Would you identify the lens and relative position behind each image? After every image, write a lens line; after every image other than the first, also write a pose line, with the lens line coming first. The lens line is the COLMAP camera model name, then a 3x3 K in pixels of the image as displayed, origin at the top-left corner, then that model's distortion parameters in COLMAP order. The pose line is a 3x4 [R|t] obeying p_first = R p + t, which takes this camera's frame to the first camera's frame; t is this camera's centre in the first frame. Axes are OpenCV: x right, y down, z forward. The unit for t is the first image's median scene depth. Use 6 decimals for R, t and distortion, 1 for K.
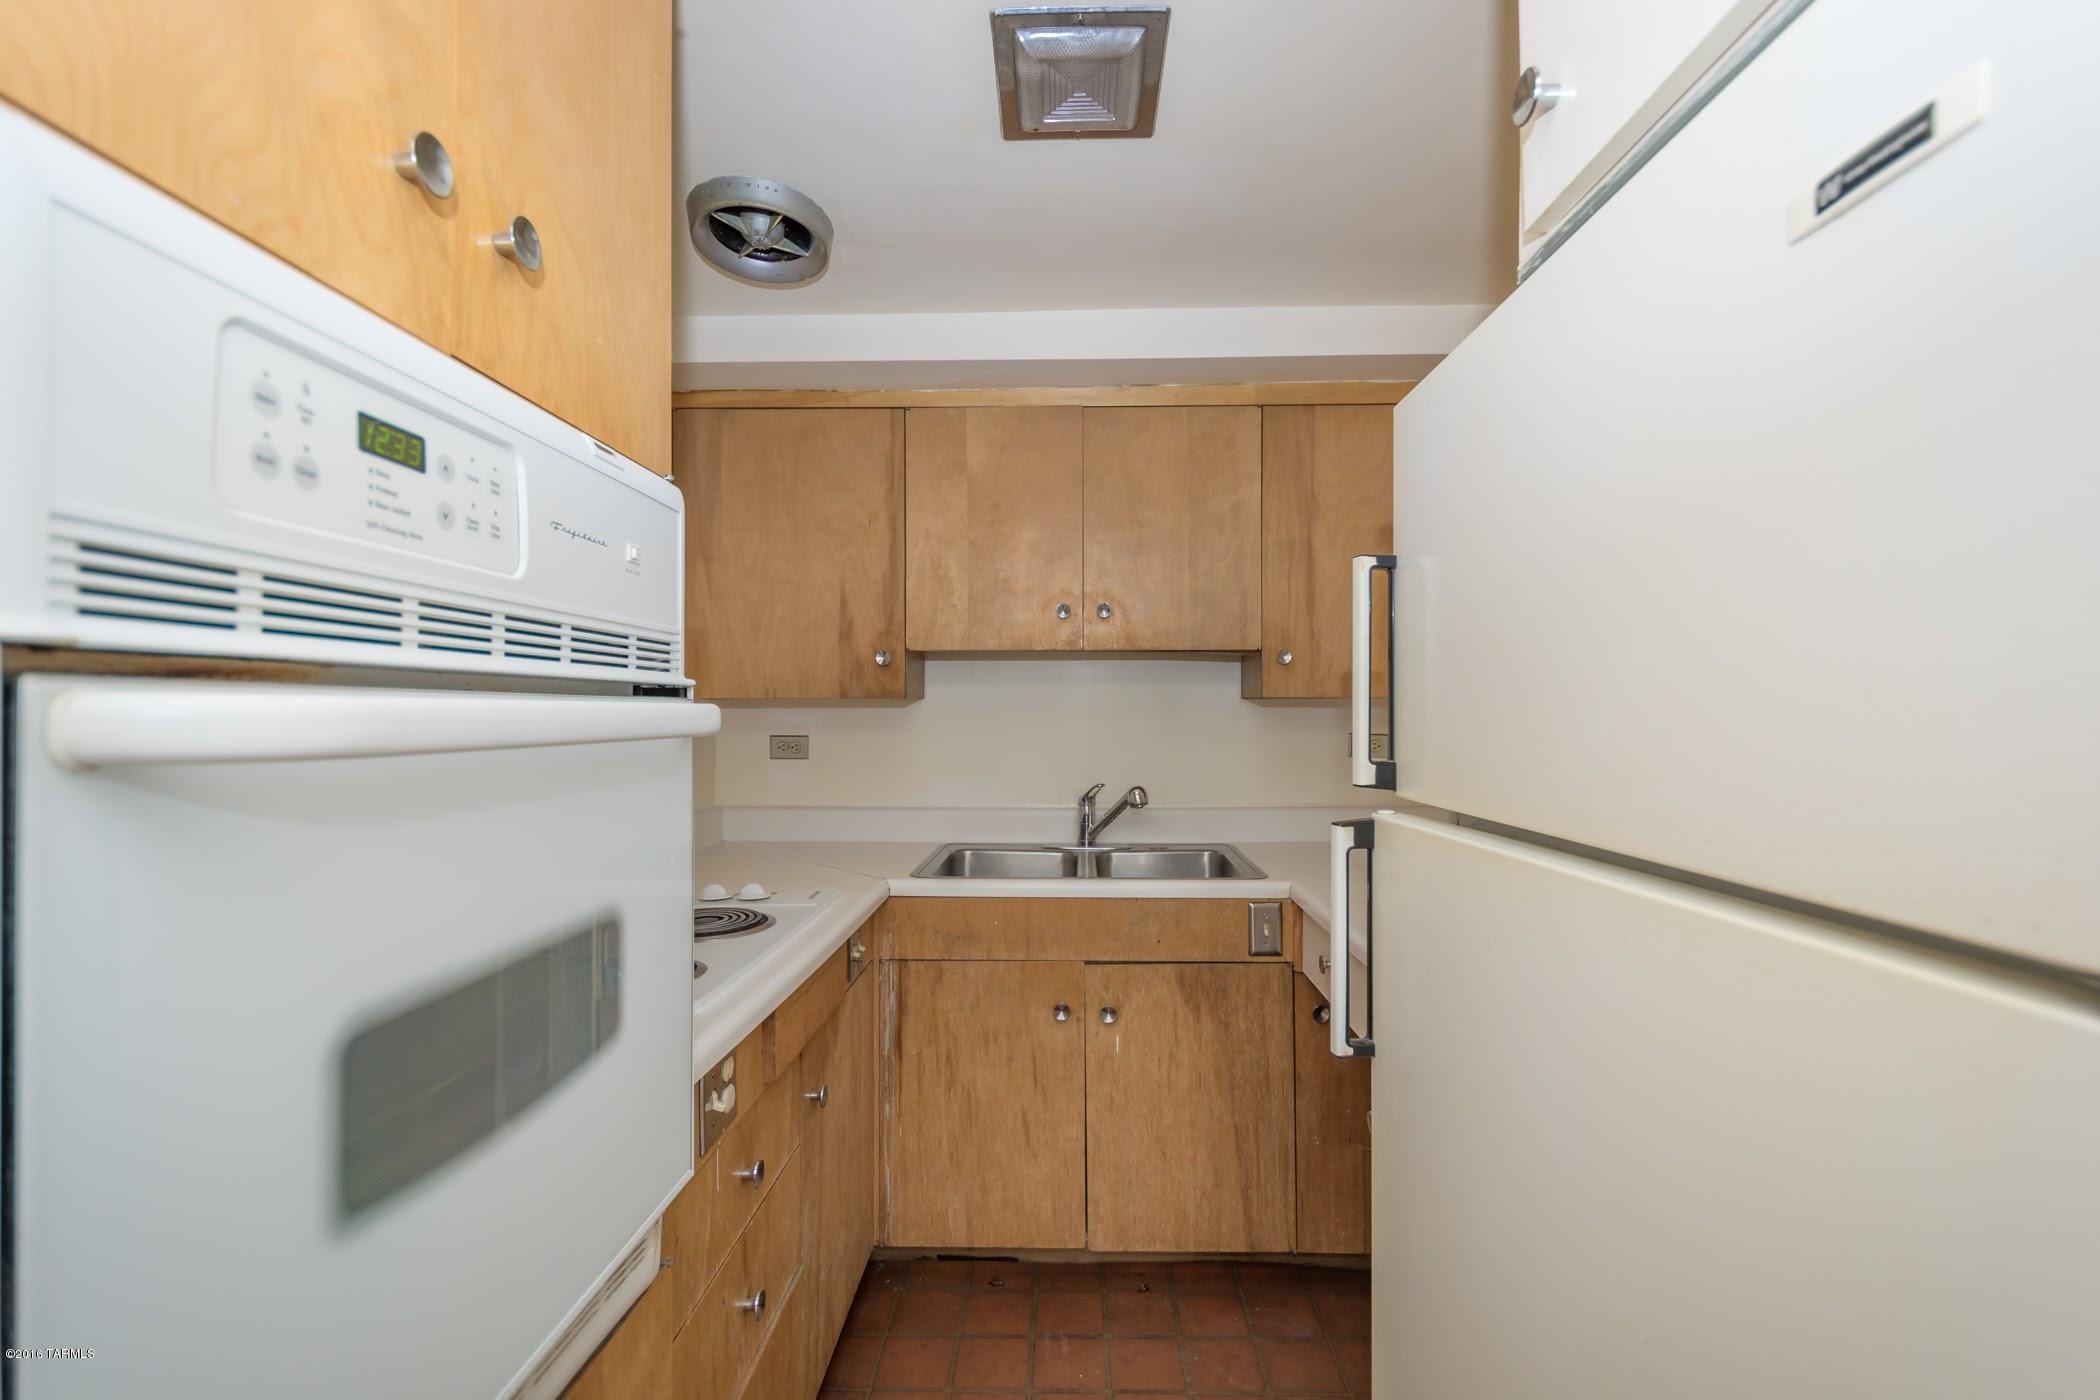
lens RADIAL K [[914.0, 0, 1060.2], [0, 914.0, 699.9], [0, 0, 1]] dist [0.013371, -0.006385]
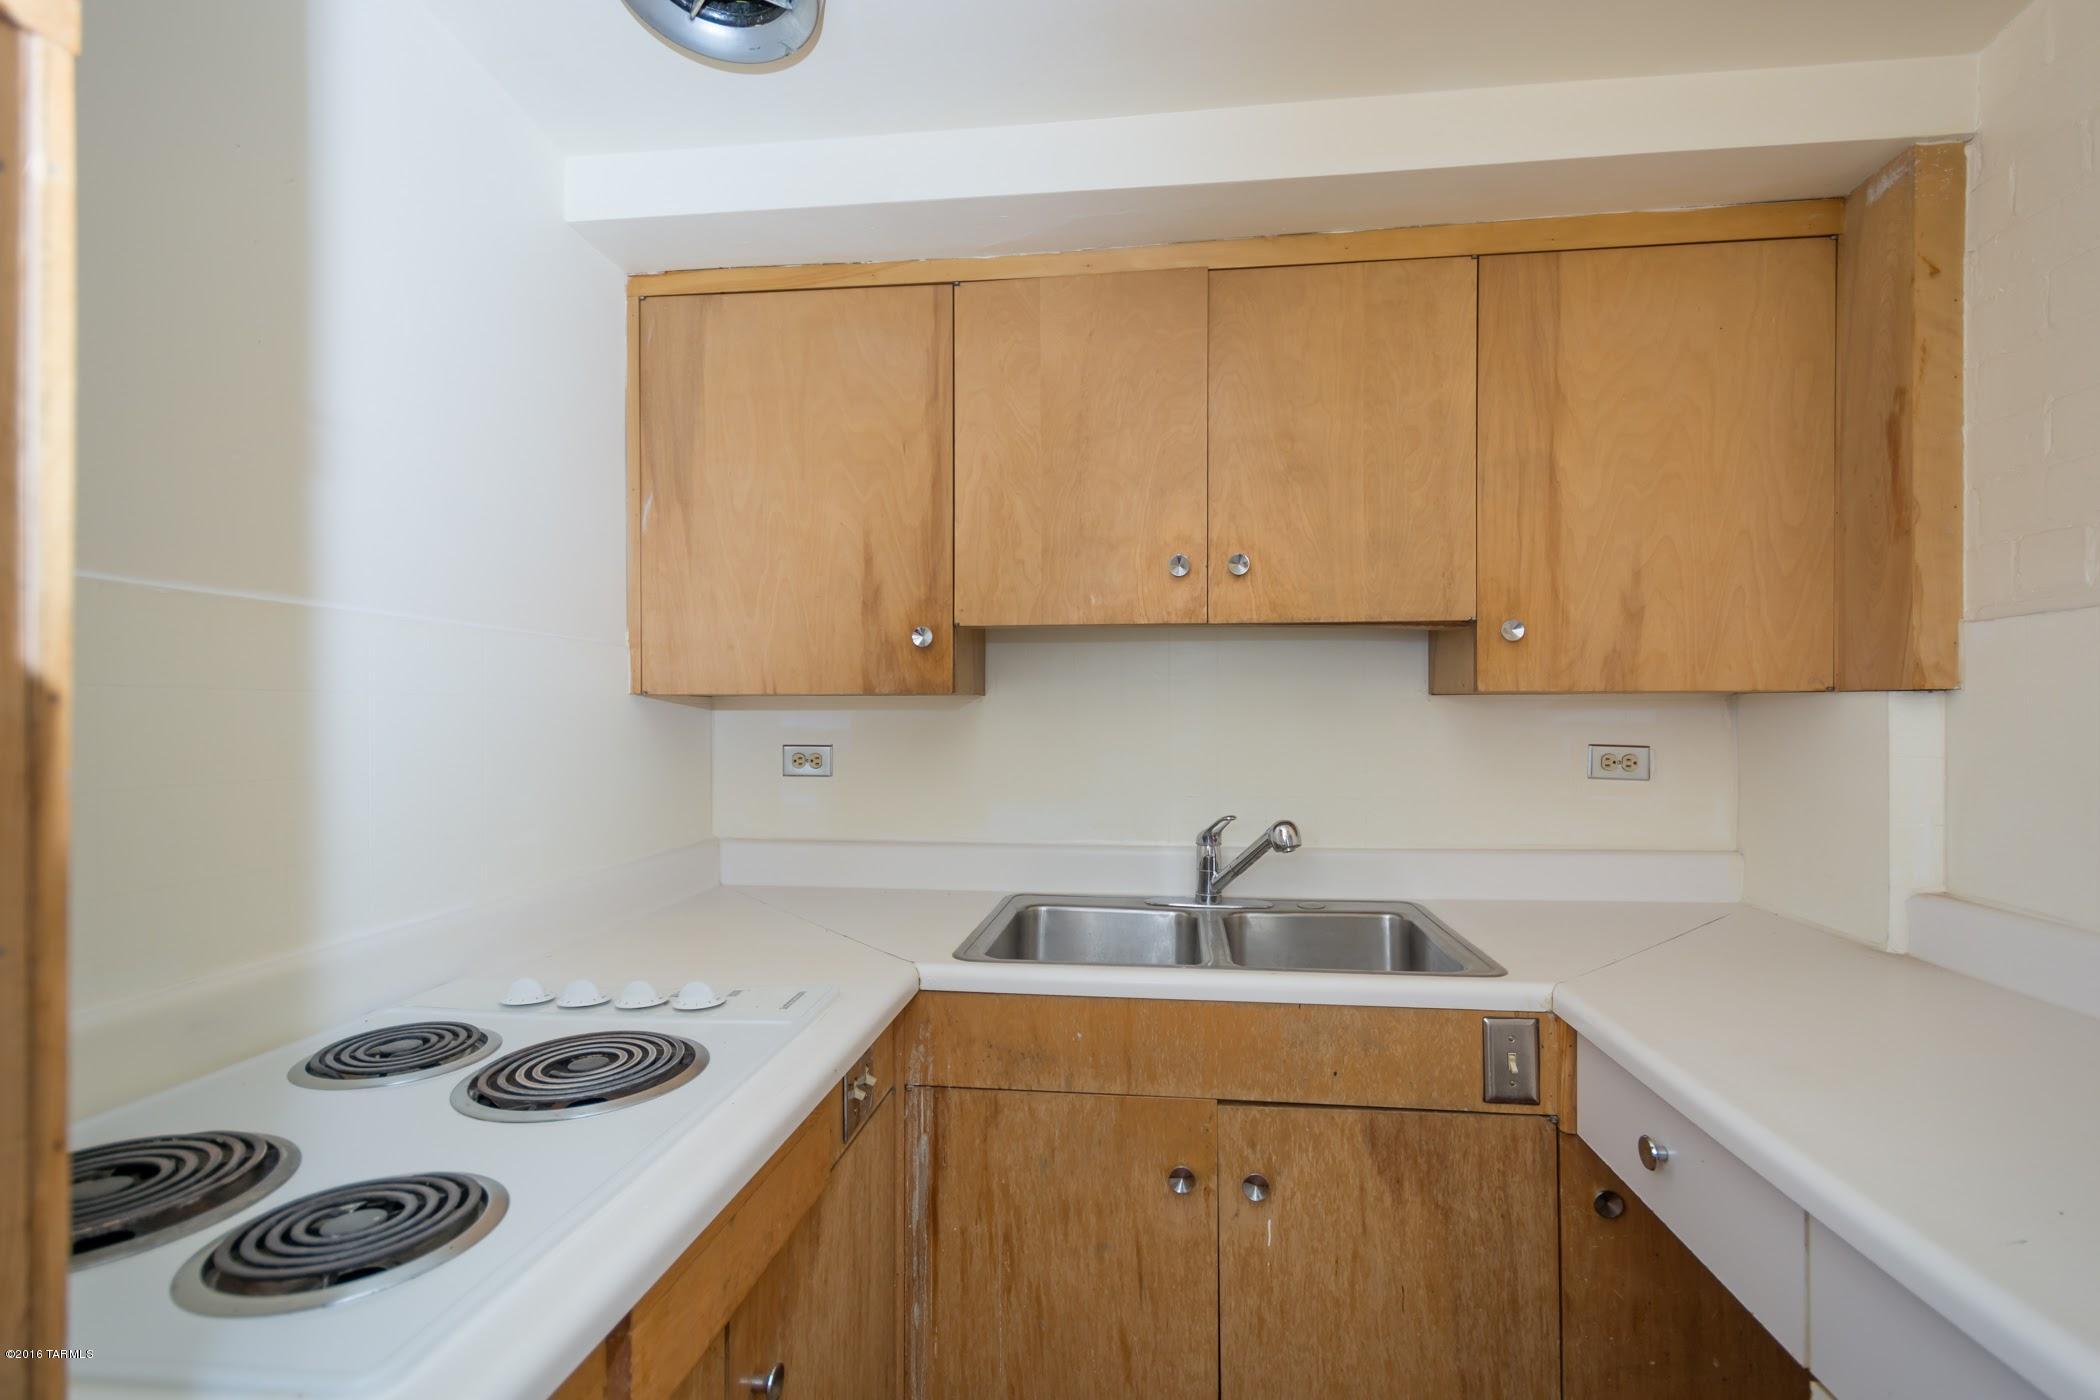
lens RADIAL K [[914.0, 0, 1060.2], [0, 914.0, 699.9], [0, 0, 1]] dist [0.013371, -0.006385]
pose [[0.995146, -0.000214, -0.098413, -0.019691], [-0.000195, 0.999991, -0.004149, 0.007123], [0.098413, 0.004148, 0.995137, 0.345609]]
